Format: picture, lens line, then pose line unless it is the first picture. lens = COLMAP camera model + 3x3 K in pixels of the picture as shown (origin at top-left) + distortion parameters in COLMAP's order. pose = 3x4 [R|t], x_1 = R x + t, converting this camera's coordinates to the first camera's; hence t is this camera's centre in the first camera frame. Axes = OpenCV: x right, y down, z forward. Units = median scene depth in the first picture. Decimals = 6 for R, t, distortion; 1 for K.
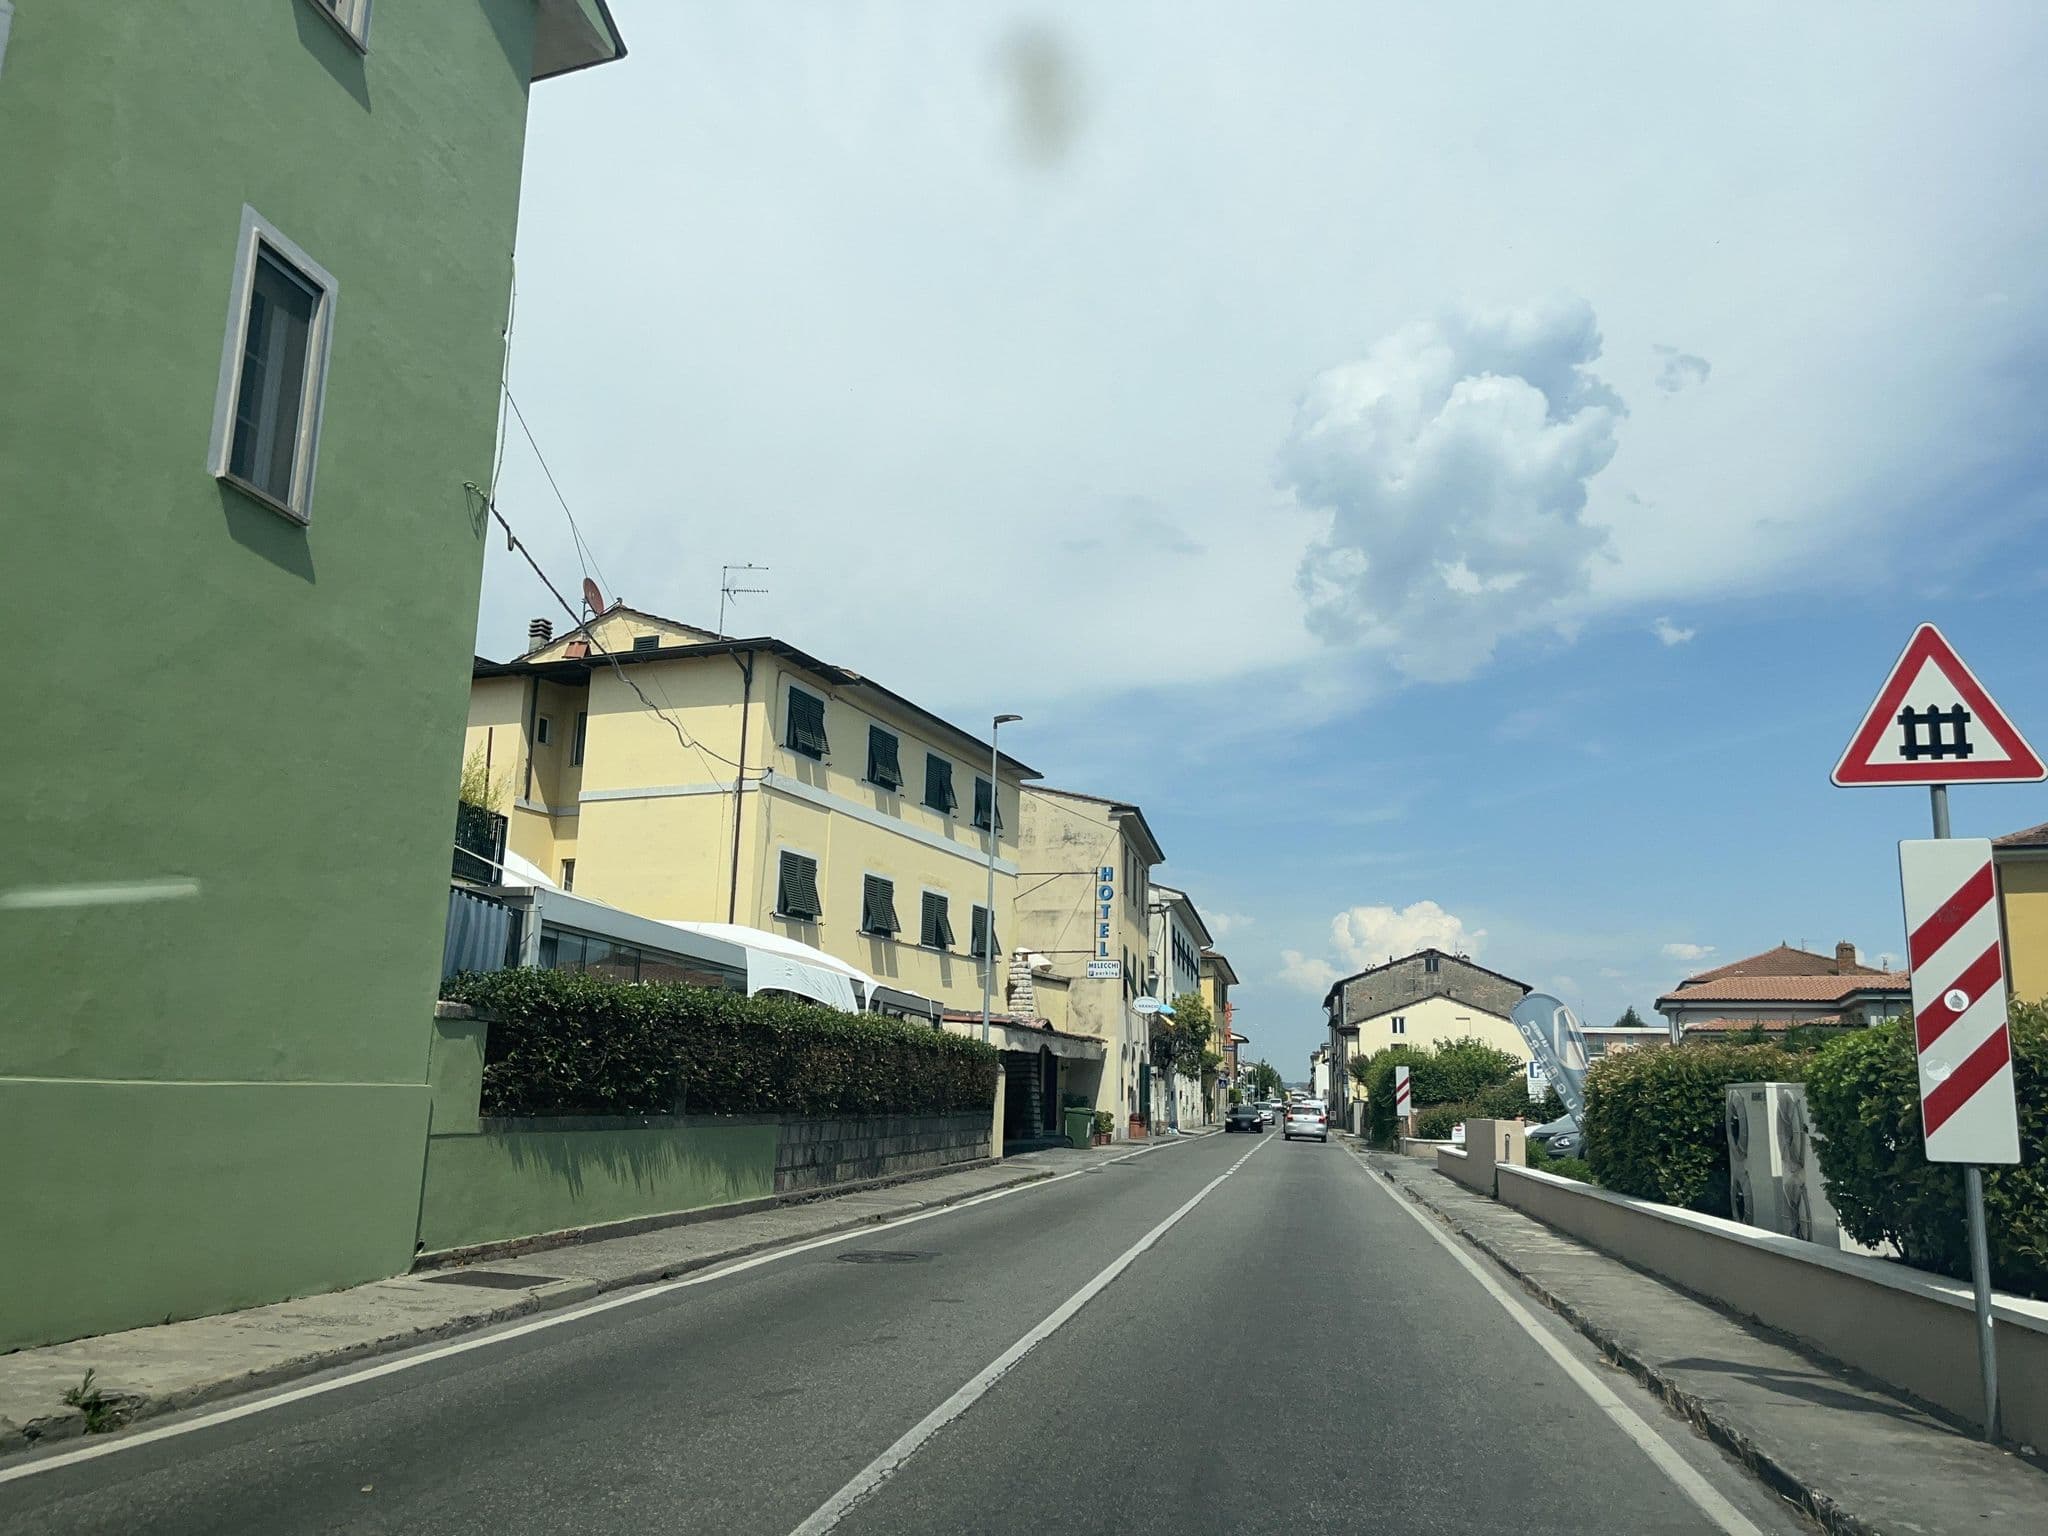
lens RADIAL K [[1536.7, 0, 921.2], [0, 1536.7, 760.3], [0, 0, 1]] dist [-0.082036, -0.001259]
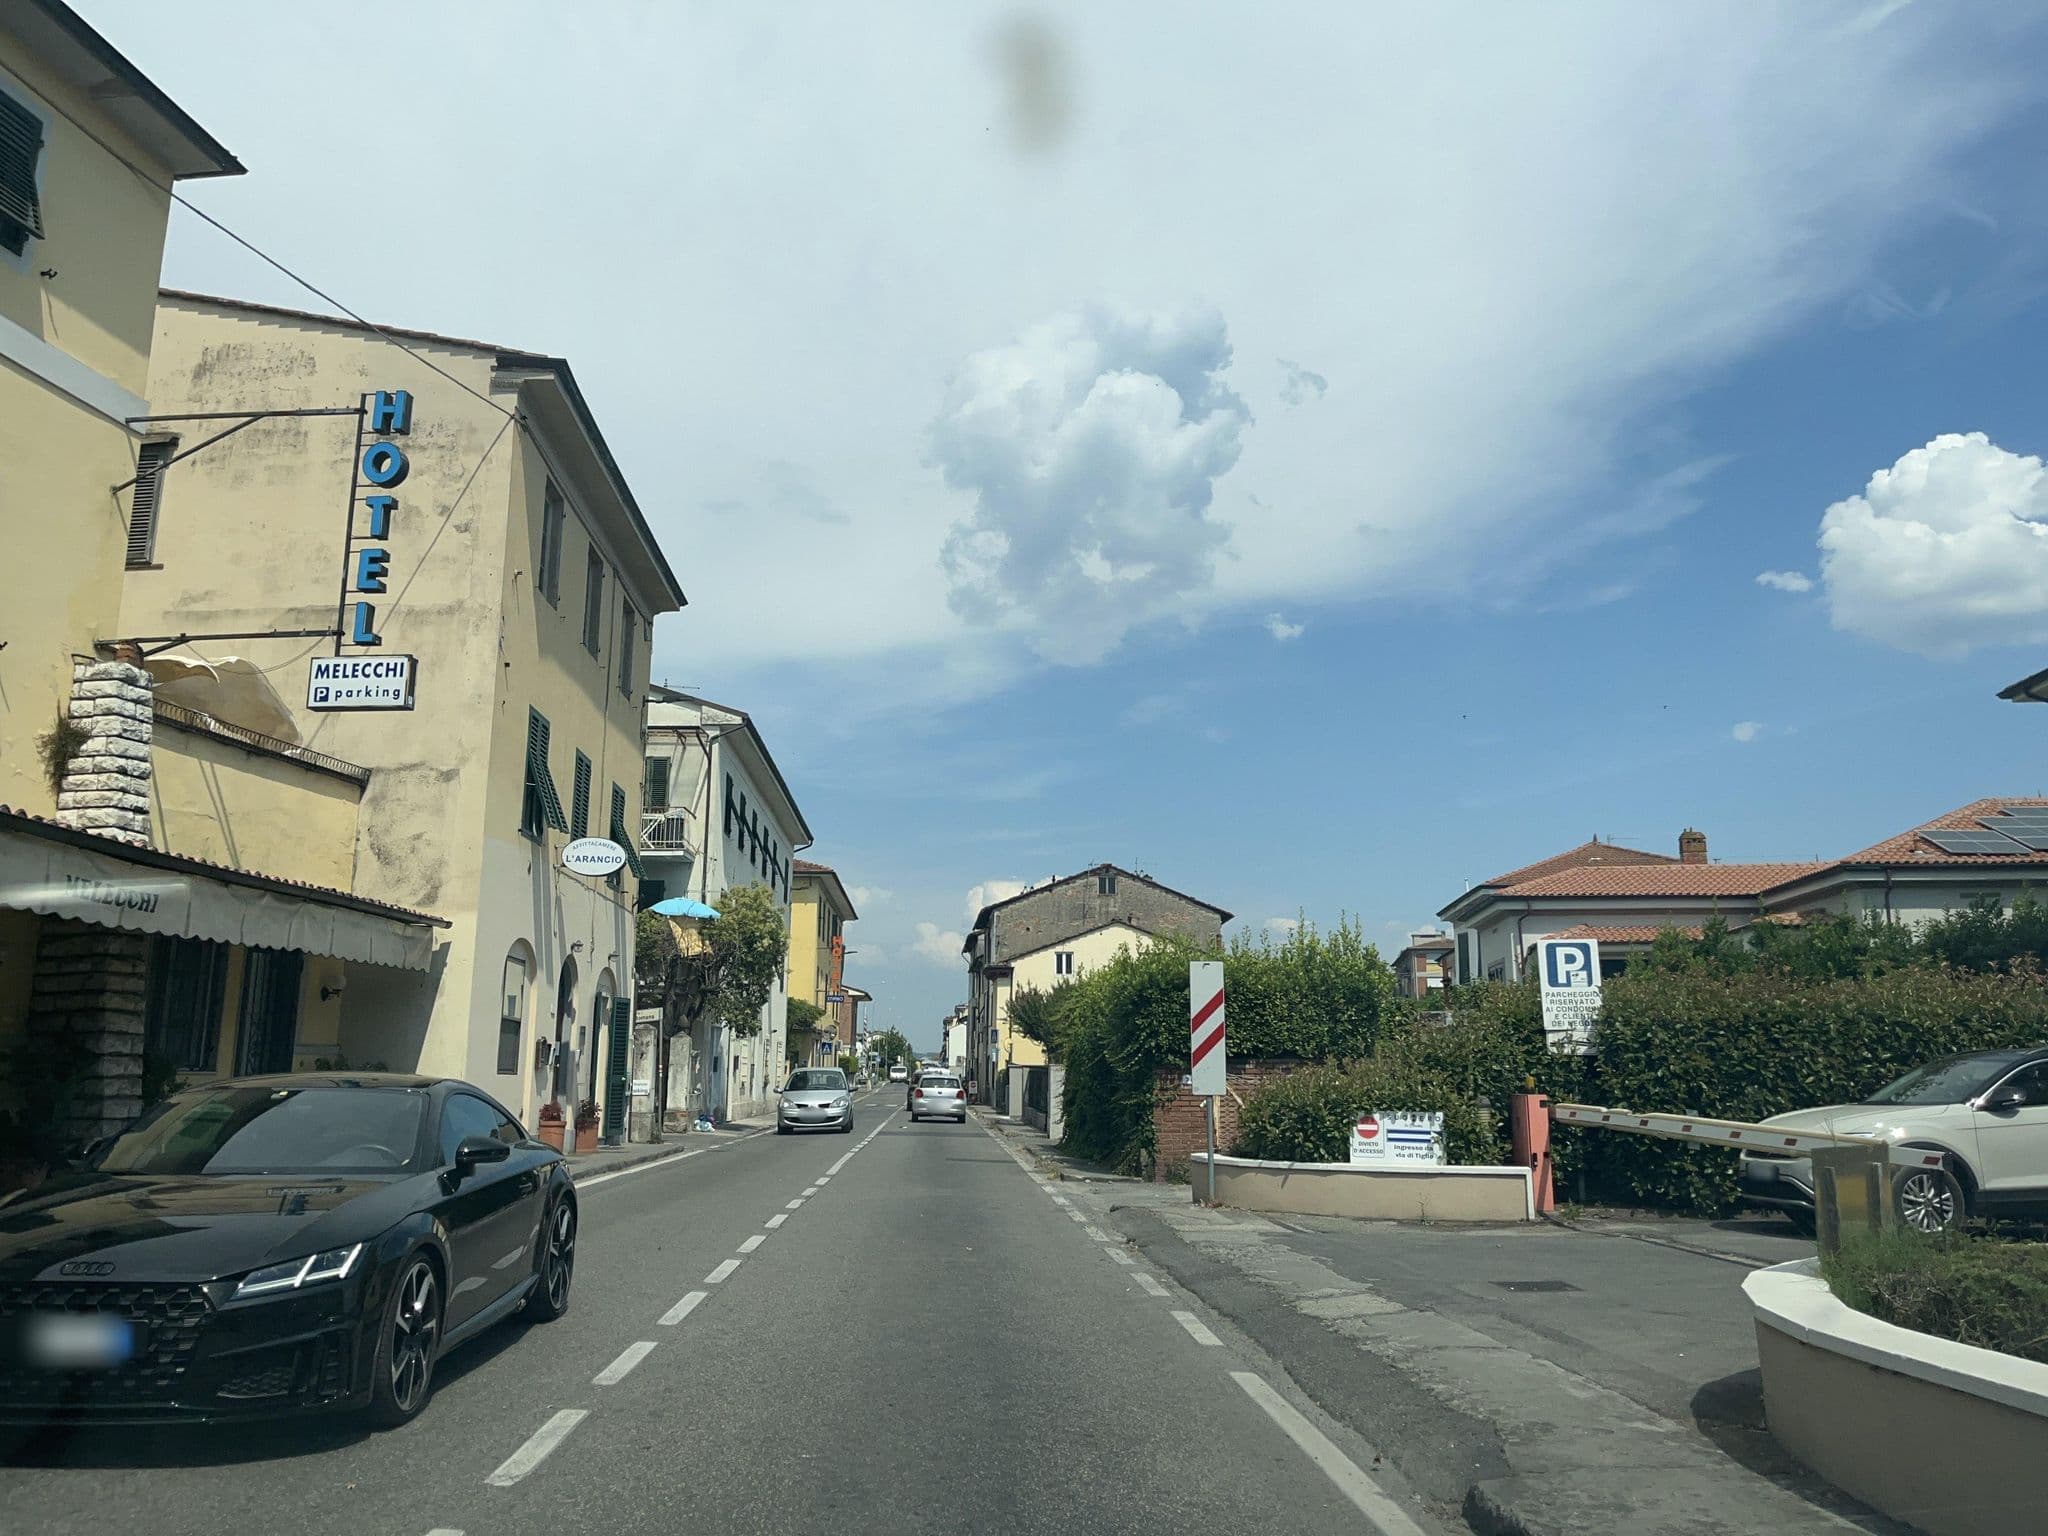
lens RADIAL K [[1532.9, 0, 1024.0], [0, 1532.9, 768.0], [0, 0, 1]] dist [0.003695, -0.000161]
pose [[0.955339, 0.021939, 0.294695, 0.031416], [-0.028396, 0.999441, 0.017650, 0.028764], [-0.294143, -0.025230, 0.955428, 0.127316]]
